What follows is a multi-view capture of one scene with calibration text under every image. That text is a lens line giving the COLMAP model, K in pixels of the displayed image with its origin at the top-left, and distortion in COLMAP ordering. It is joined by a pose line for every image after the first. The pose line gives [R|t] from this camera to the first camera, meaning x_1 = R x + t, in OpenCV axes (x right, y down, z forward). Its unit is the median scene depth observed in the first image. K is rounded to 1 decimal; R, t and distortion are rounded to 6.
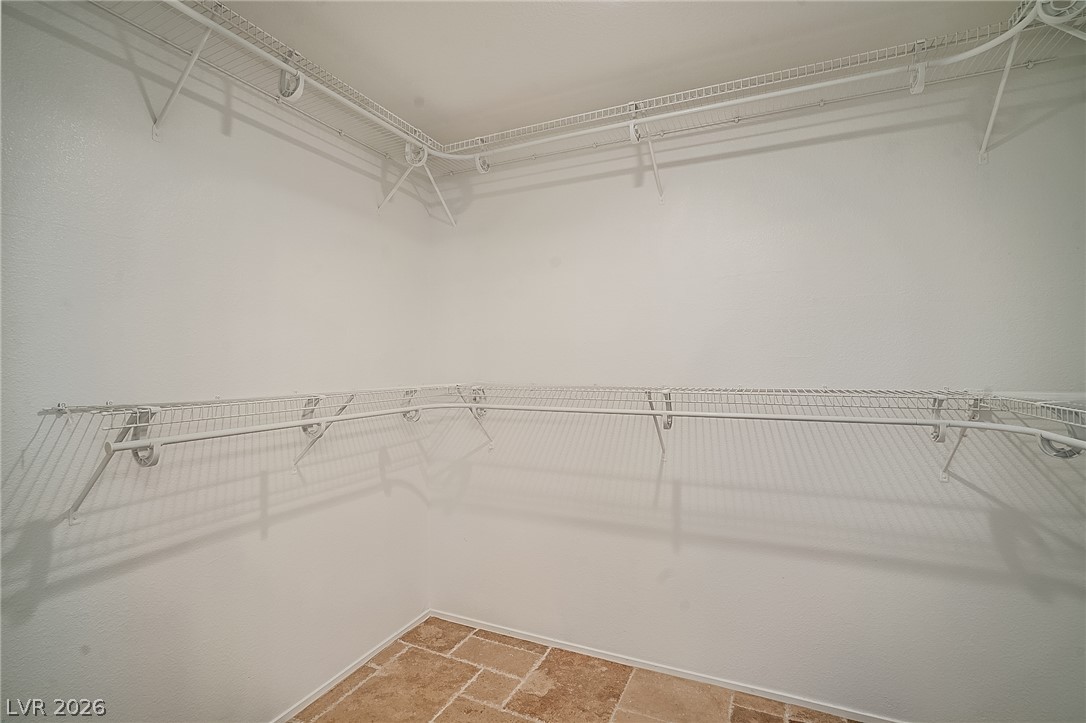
lens RADIAL K [[489.1, 0, 533.8], [0, 489.1, 361.1], [0, 0, 1]] dist [-0.038760, 0.005625]
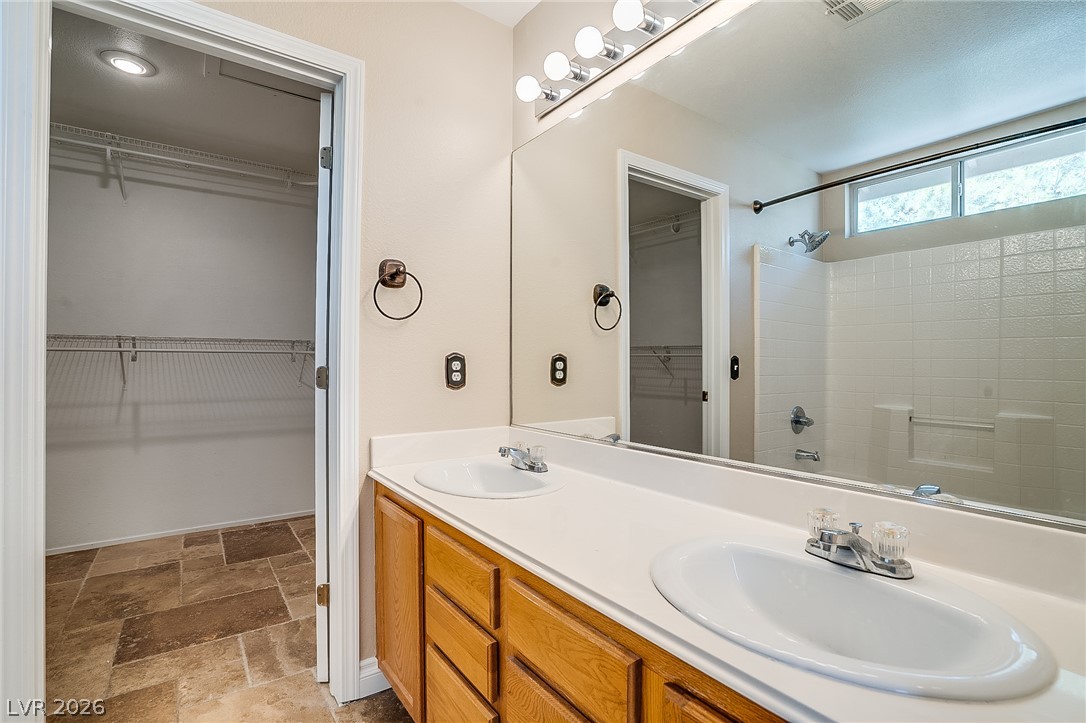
lens RADIAL K [[489.1, 0, 535.1], [0, 489.1, 364.3], [0, 0, 1]] dist [-0.038760, 0.005625]
pose [[0.493398, 0.006542, 0.869779, -0.343767], [0.001533, 0.999964, -0.008391, 0.145935], [-0.869802, 0.005474, 0.493370, -0.701935]]
